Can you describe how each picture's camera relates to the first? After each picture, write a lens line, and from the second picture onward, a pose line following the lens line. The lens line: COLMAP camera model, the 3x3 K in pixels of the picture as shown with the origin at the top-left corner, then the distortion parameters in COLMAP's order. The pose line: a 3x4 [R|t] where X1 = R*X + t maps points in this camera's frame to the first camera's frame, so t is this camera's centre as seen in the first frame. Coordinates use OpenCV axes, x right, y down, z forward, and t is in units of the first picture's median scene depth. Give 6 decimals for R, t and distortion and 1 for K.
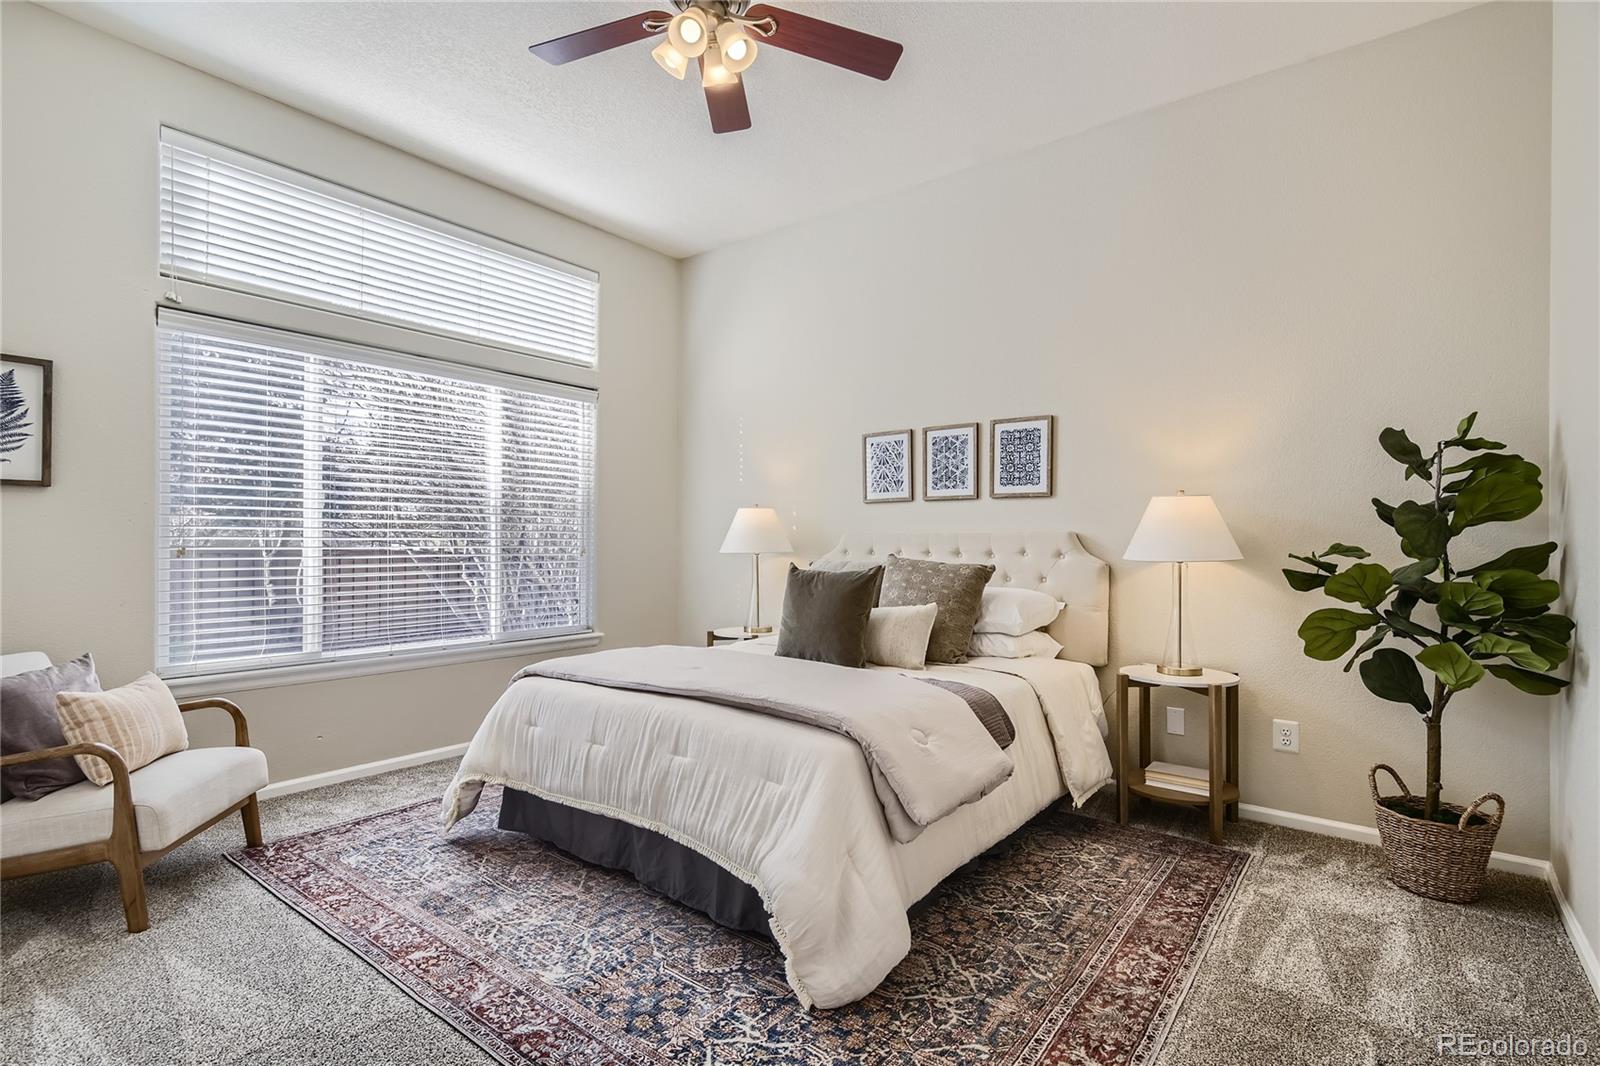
lens RADIAL K [[781.3, 0, 792.8], [0, 781.3, 535.2], [0, 0, 1]] dist [0.010396, -0.003785]
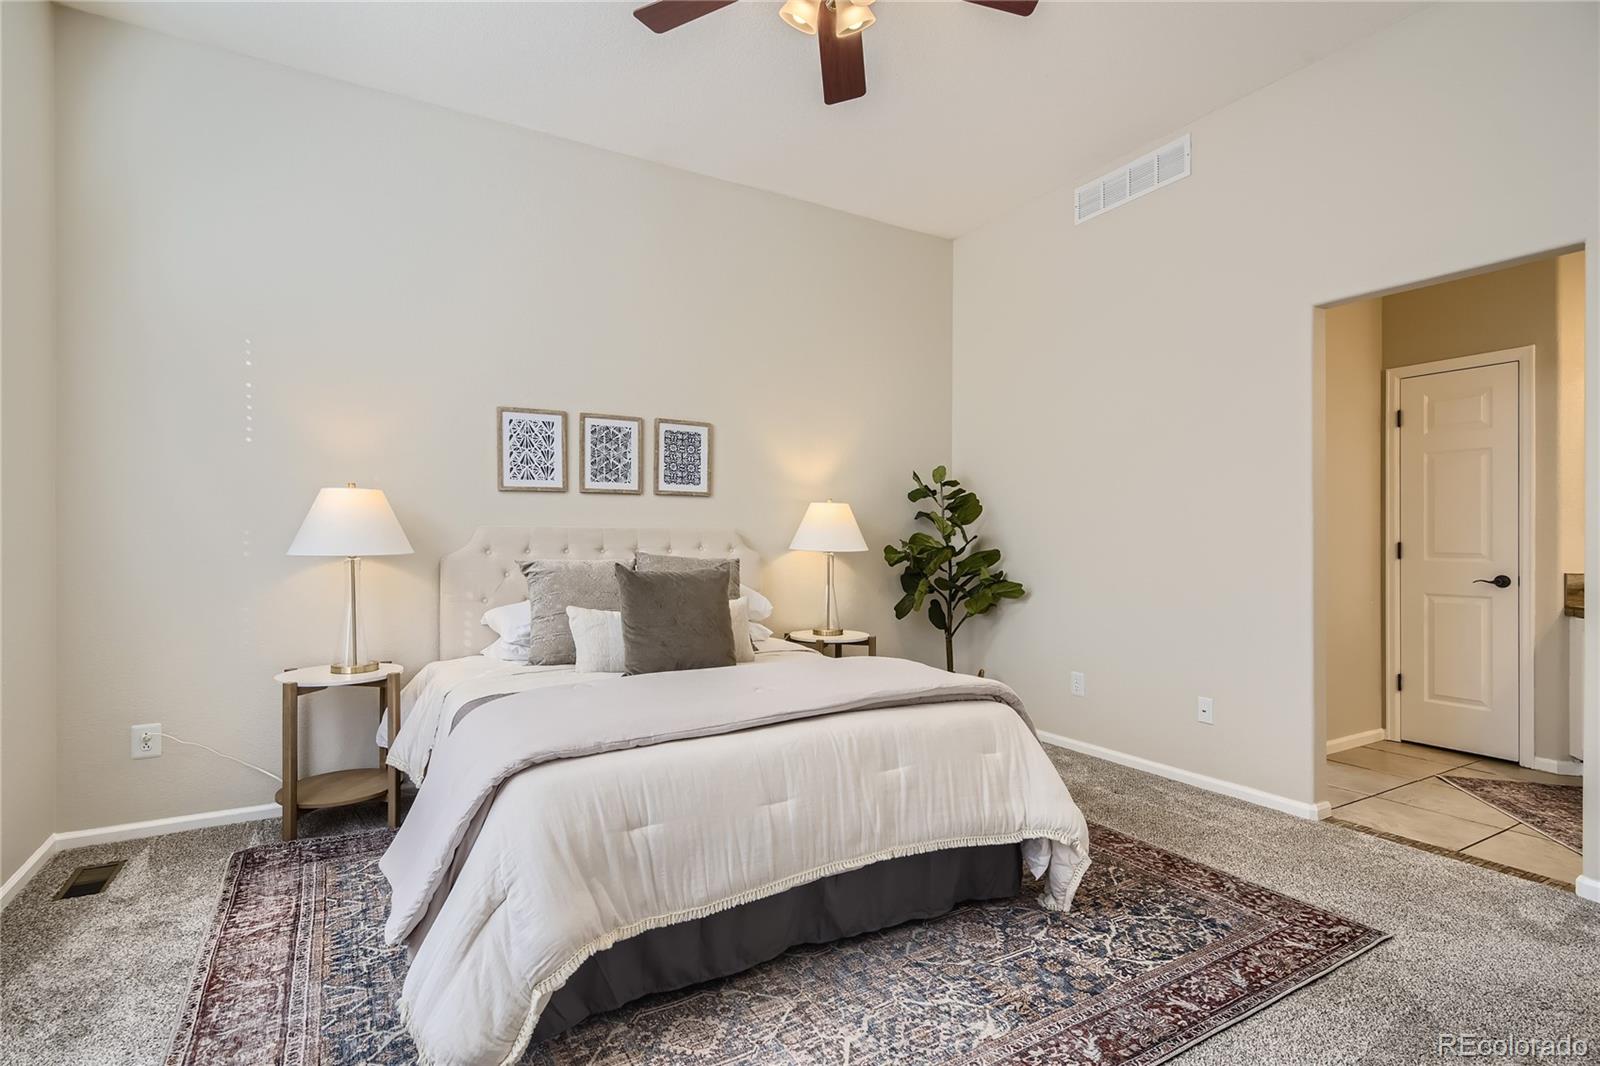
lens RADIAL K [[781.3, 0, 785.0], [0, 781.3, 534.6], [0, 0, 1]] dist [0.010396, -0.003785]
pose [[0.356406, -0.000438, 0.934331, -0.656326], [-0.008615, 0.999956, 0.003755, -0.000201], [-0.934292, -0.009388, 0.356386, 0.487899]]
